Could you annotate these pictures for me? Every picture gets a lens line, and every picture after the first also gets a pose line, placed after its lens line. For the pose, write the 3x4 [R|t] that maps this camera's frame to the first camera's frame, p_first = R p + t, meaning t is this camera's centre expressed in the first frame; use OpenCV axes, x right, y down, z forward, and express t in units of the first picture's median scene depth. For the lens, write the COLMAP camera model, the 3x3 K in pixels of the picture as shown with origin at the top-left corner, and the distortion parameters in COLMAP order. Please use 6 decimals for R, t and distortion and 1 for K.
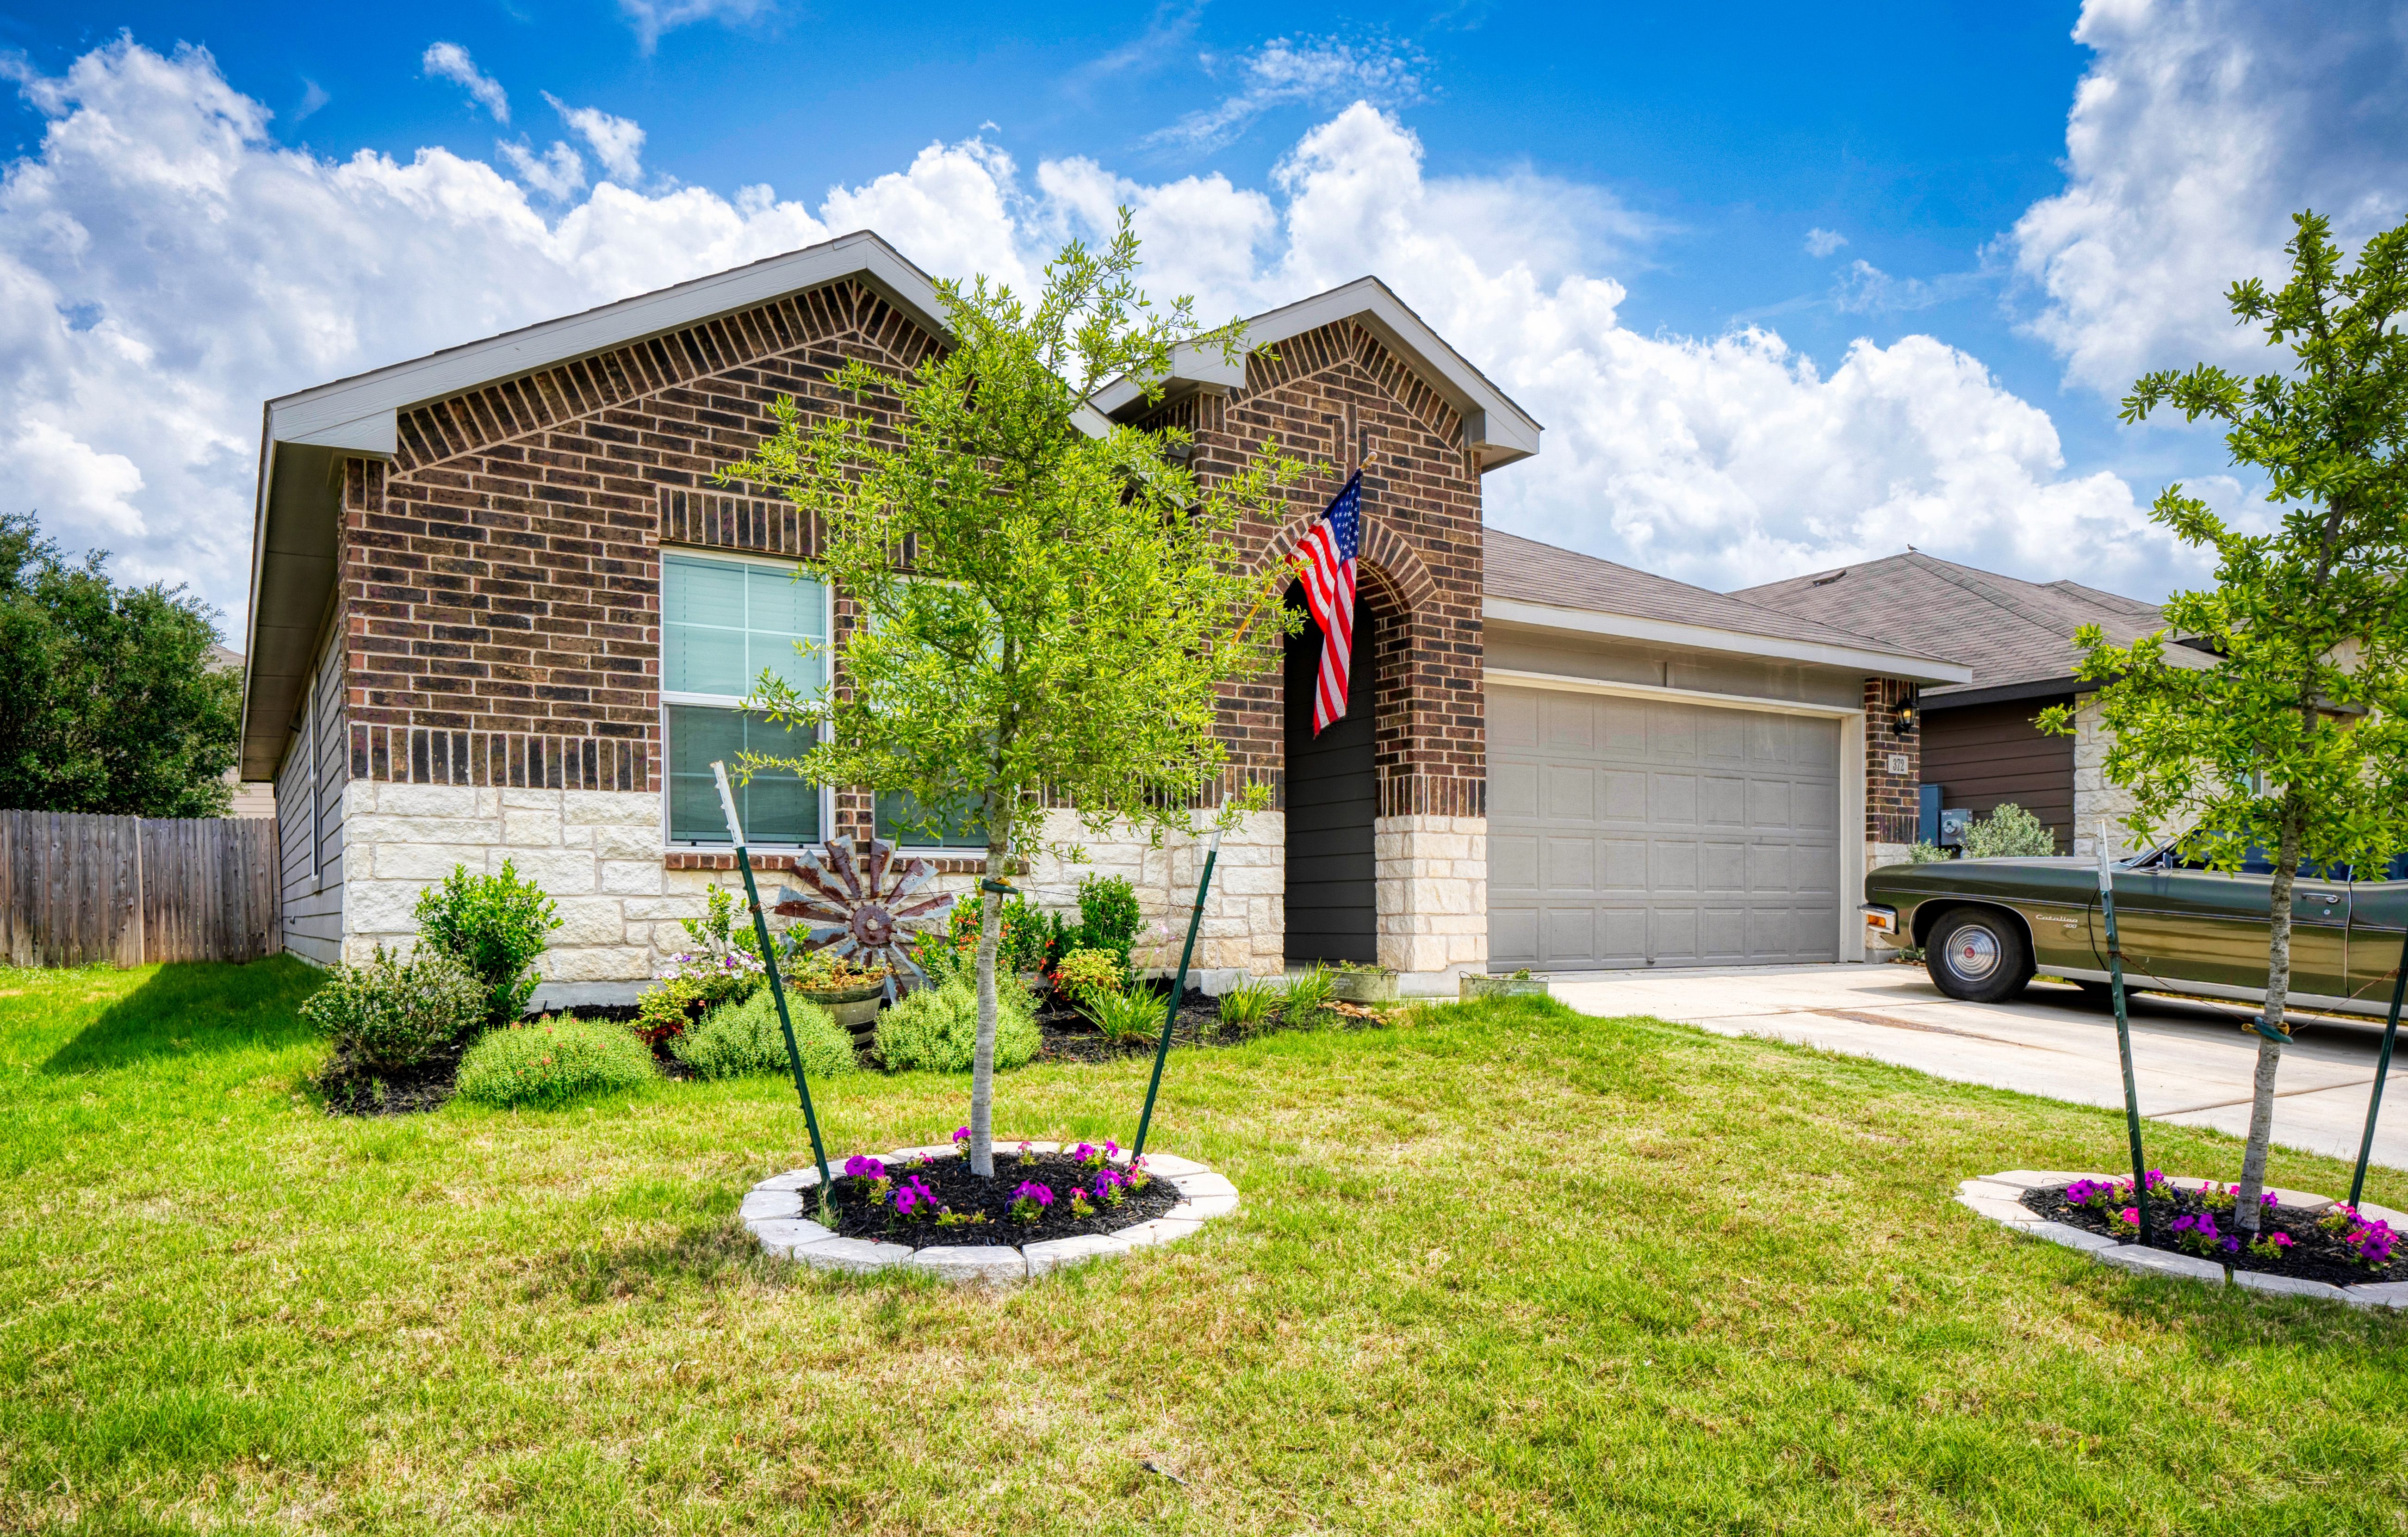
lens RADIAL K [[1639.2, 0, 1204.0], [0, 1639.2, 768.5], [0, 0, 1]] dist [-0.001855, 0.000627]
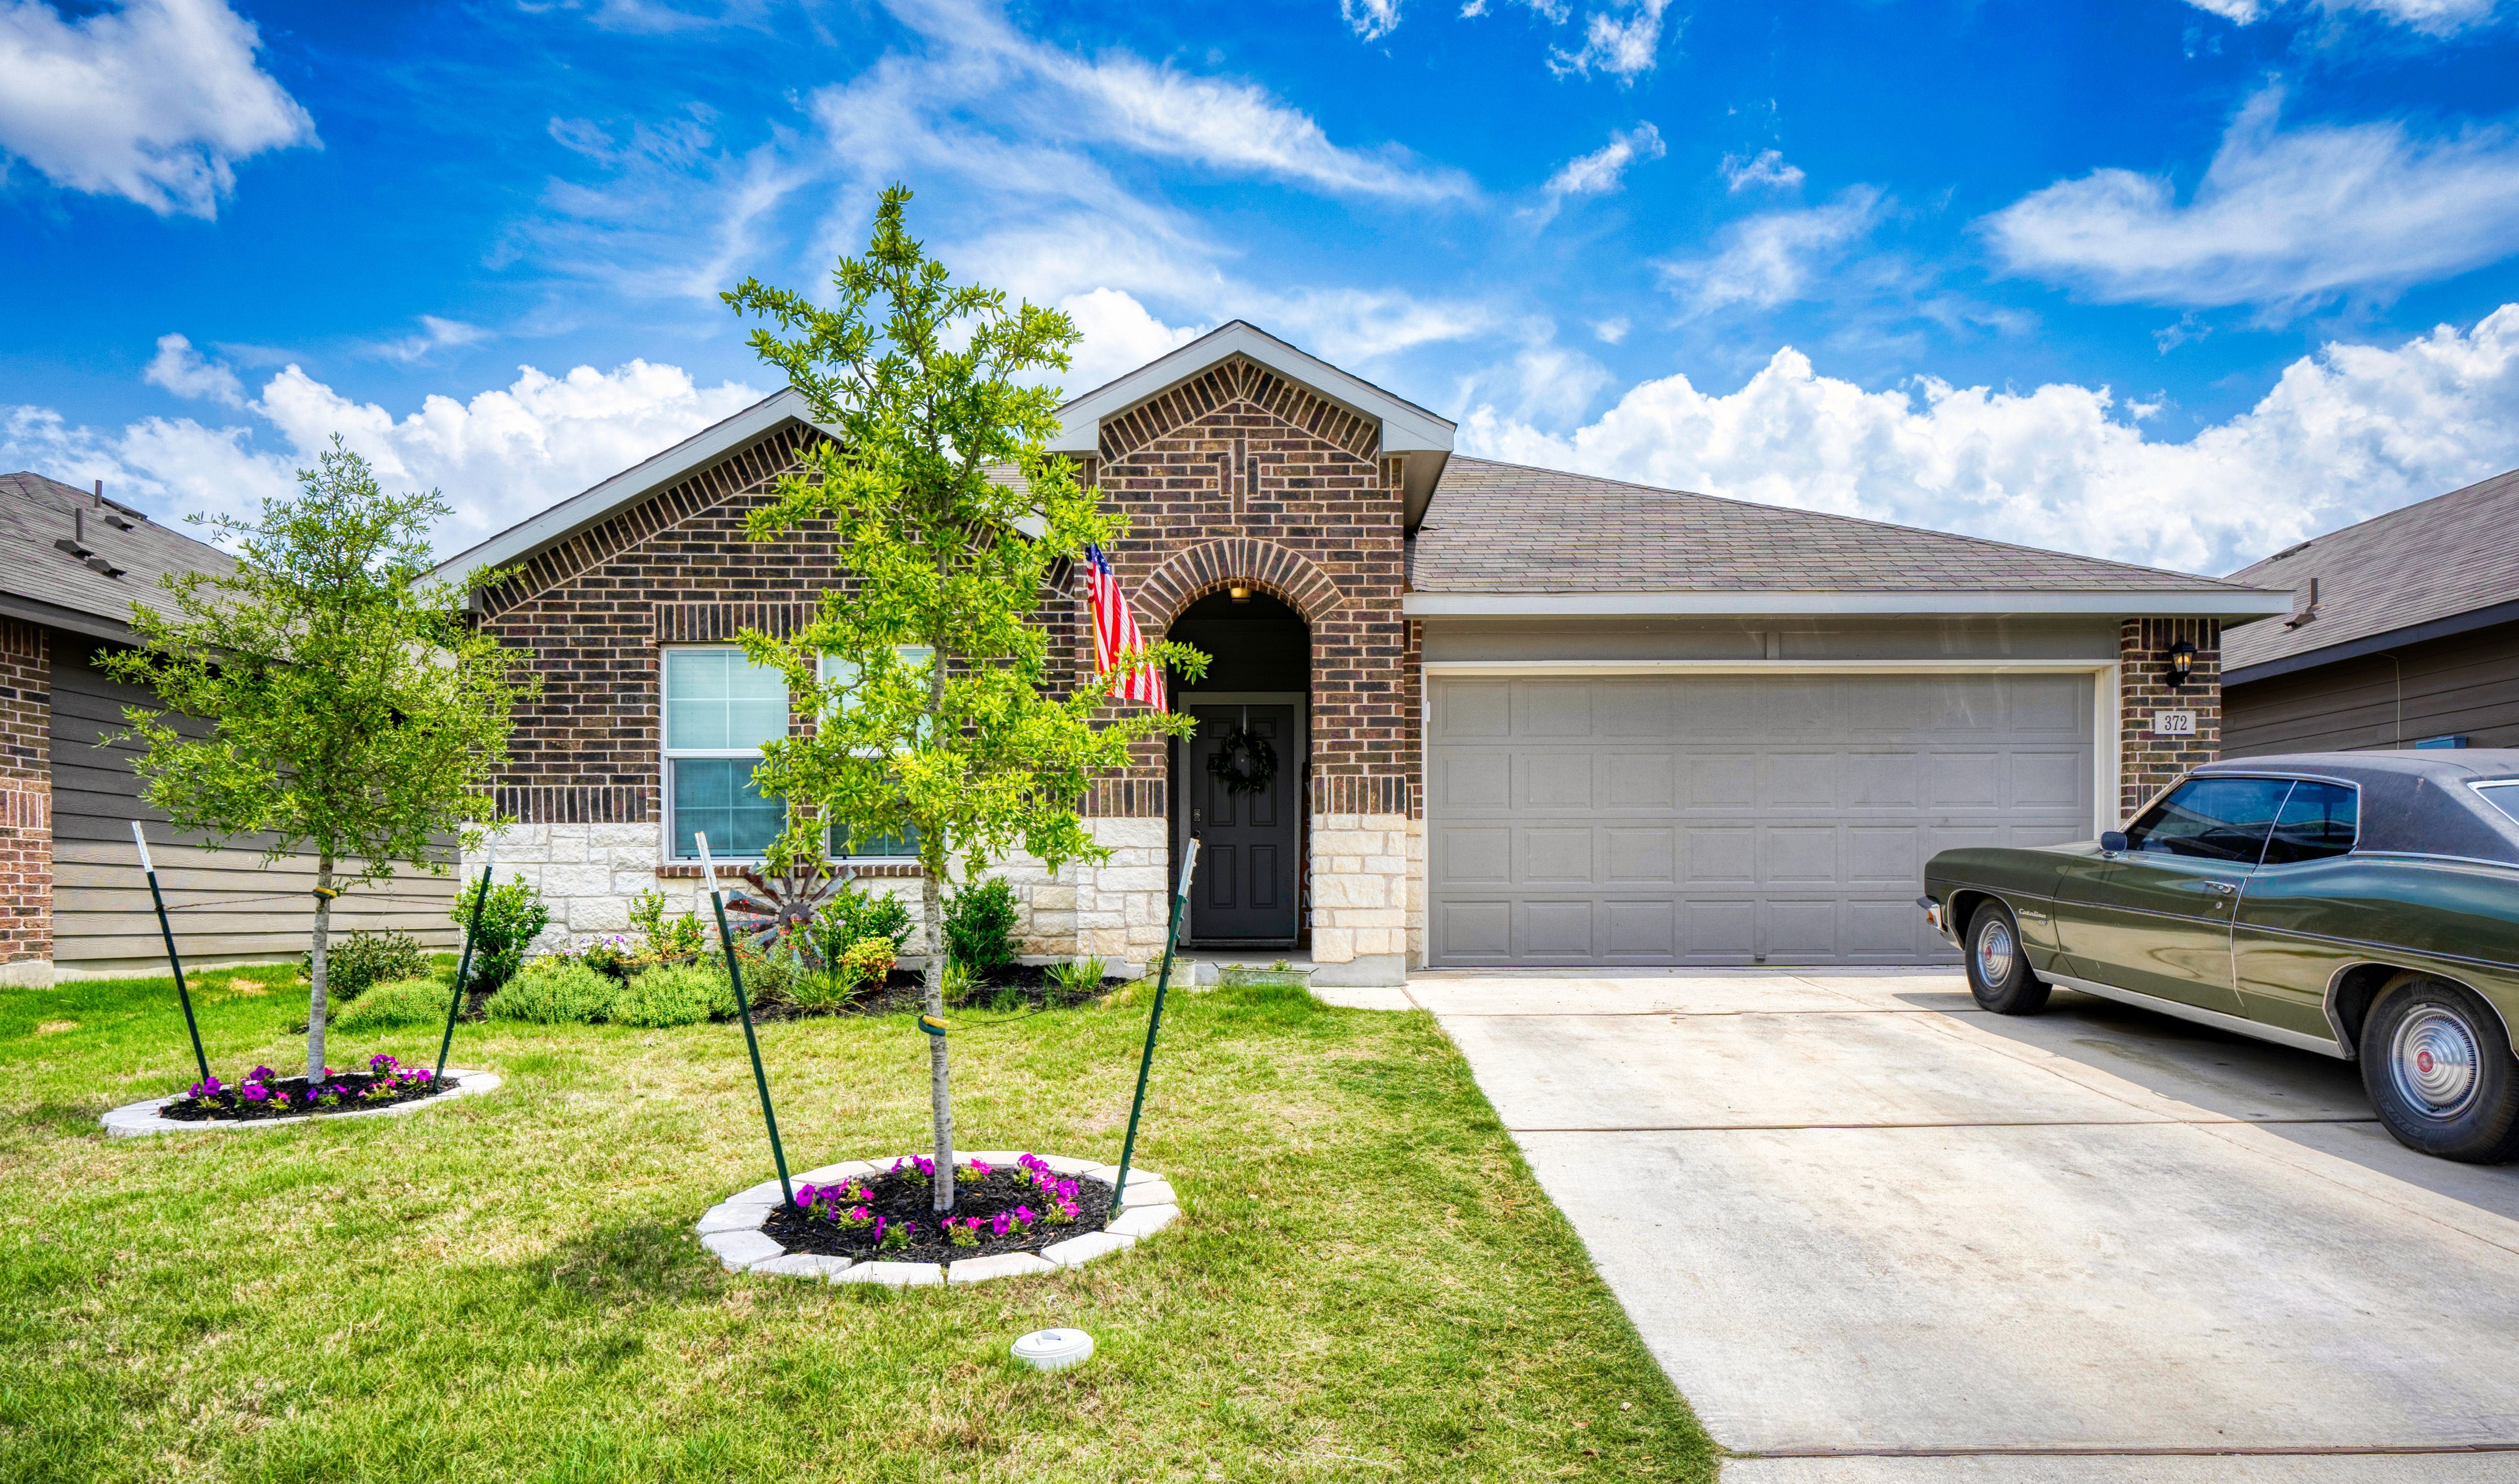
lens RADIAL K [[1575.6, 0, 1223.8], [0, 1575.6, 771.2], [0, 0, 1]] dist [-0.000545, -0.000434]
pose [[0.828079, -0.050109, -0.558367, 0.695527], [0.051354, 0.998590, -0.013456, 0.011991], [0.558254, -0.017532, 0.829485, 0.130625]]
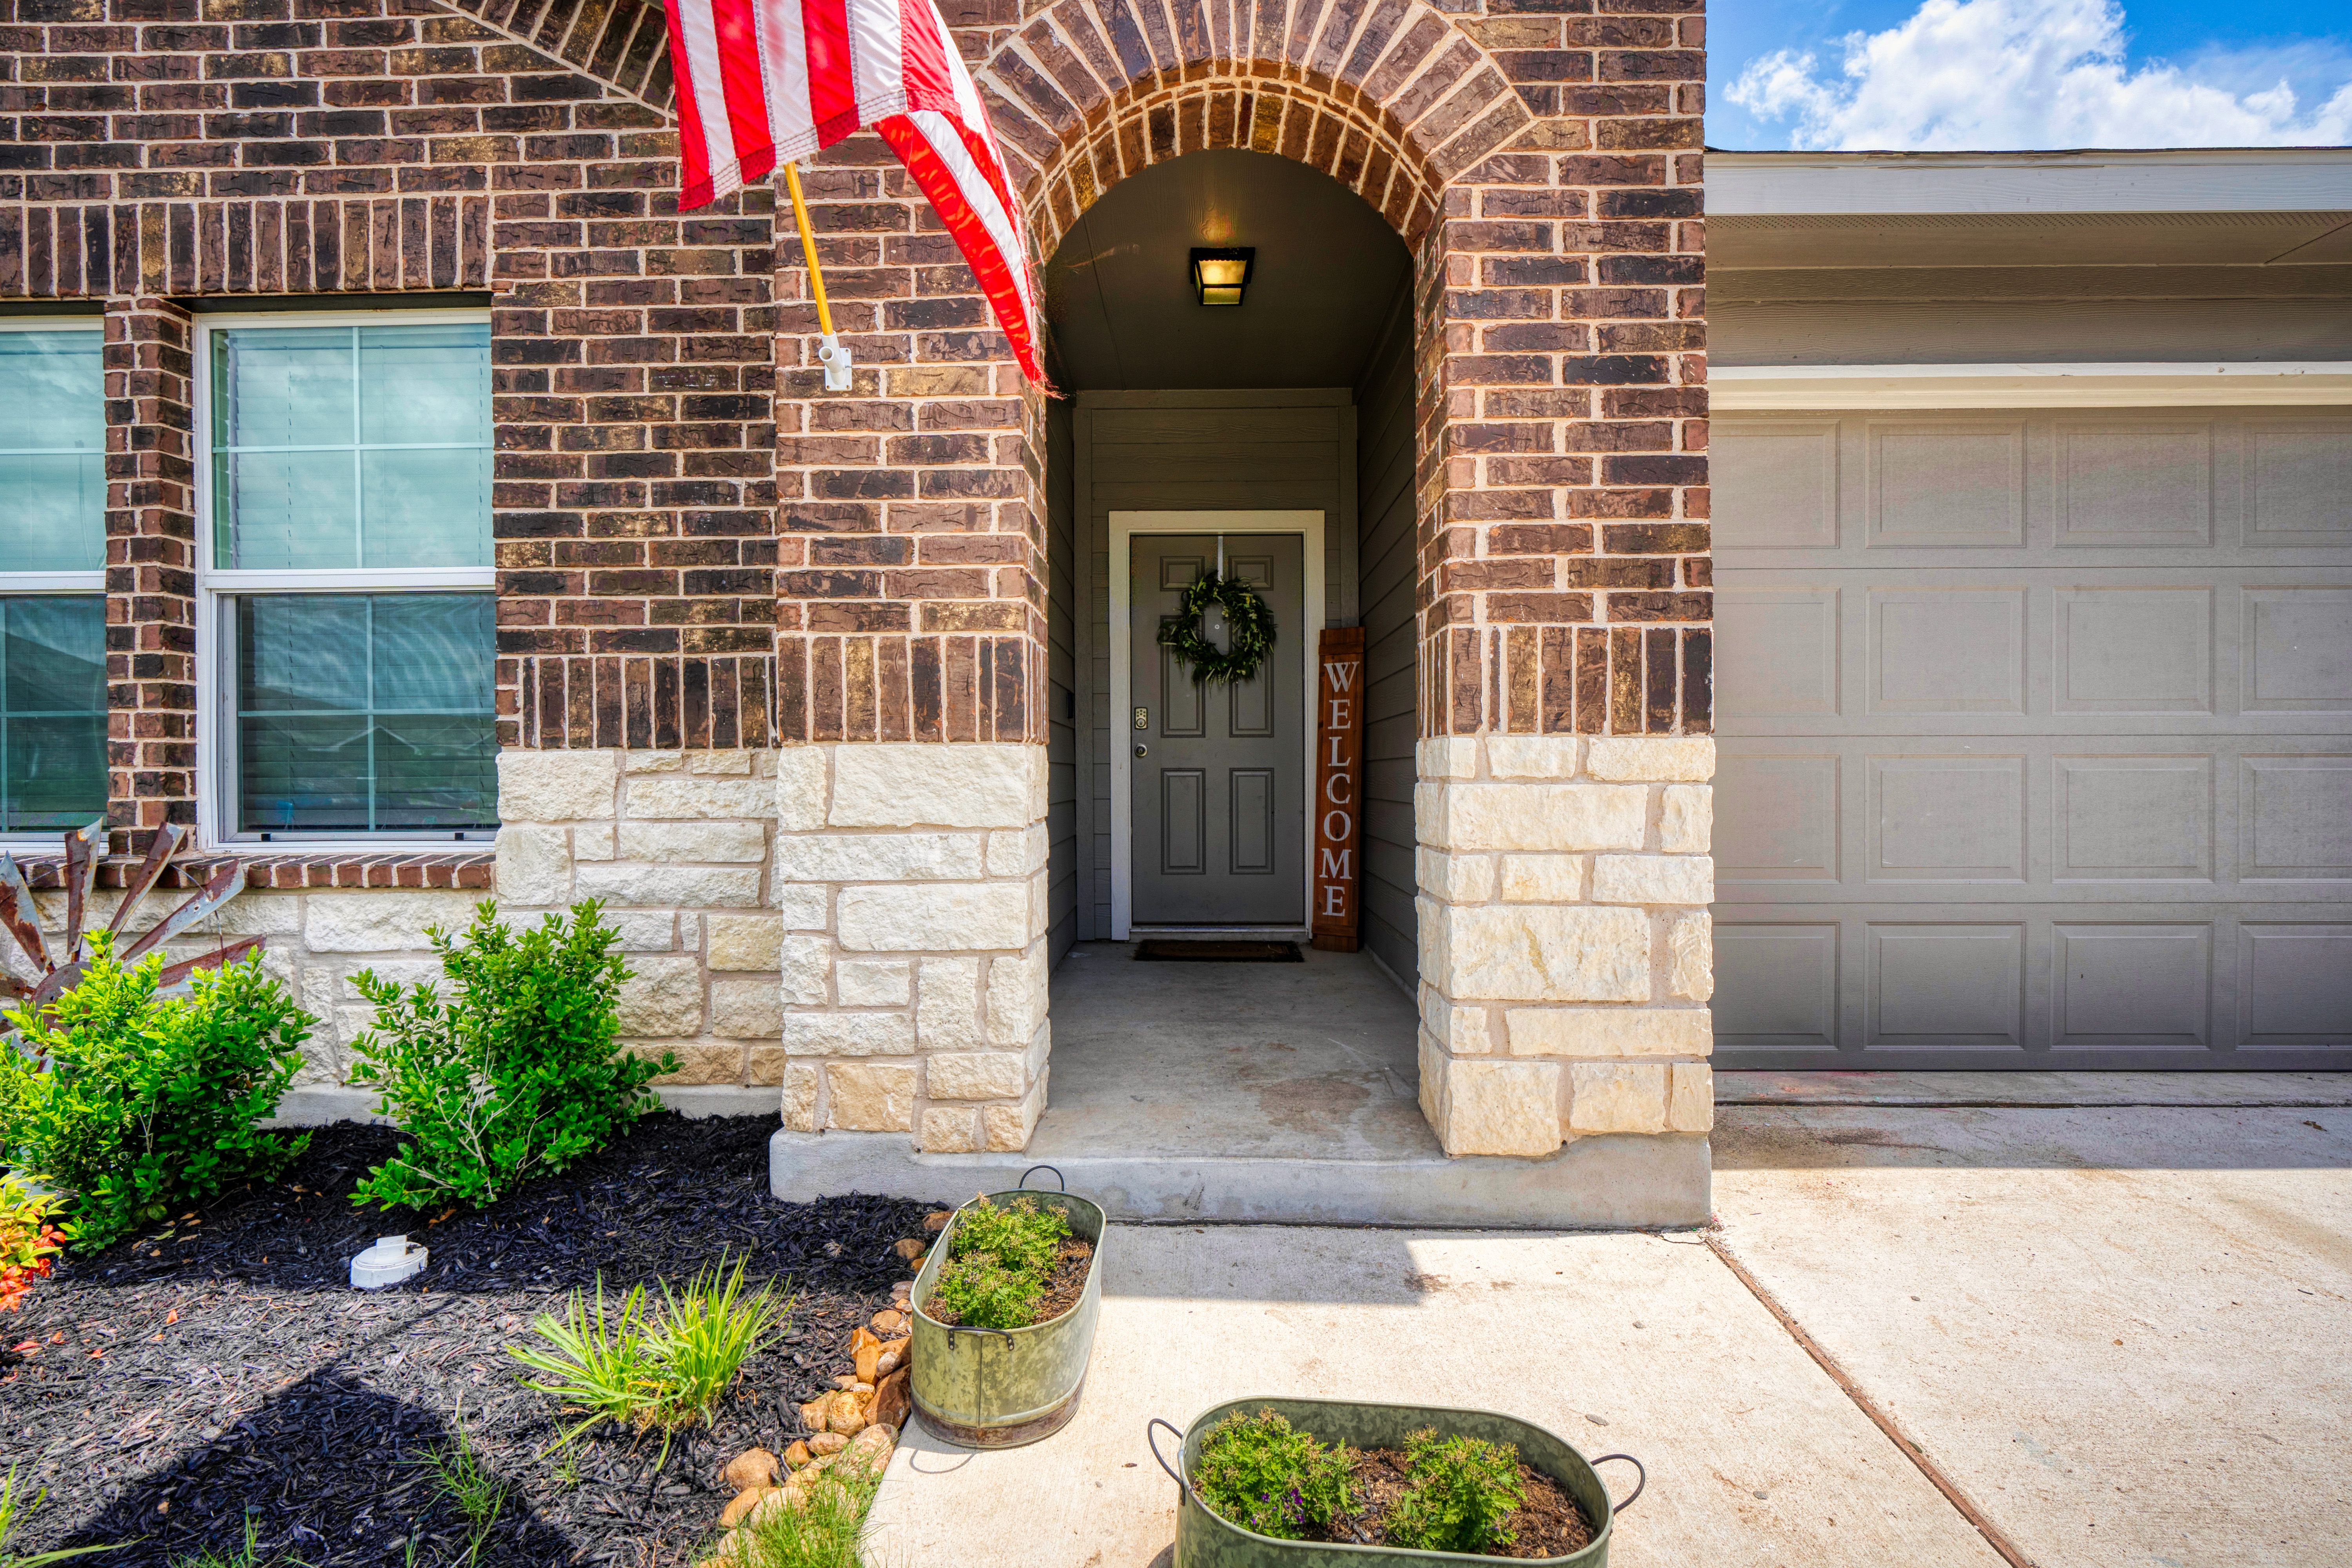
lens RADIAL K [[1119.4, 0, 1165.8], [0, 1119.4, 745.4], [0, 0, 1]] dist [-0.007412, -0.000426]
pose [[0.821287, -0.013865, -0.570347, 0.234985], [0.052579, 0.997290, 0.051468, 0.015049], [0.568088, -0.072258, 0.819790, 0.807145]]
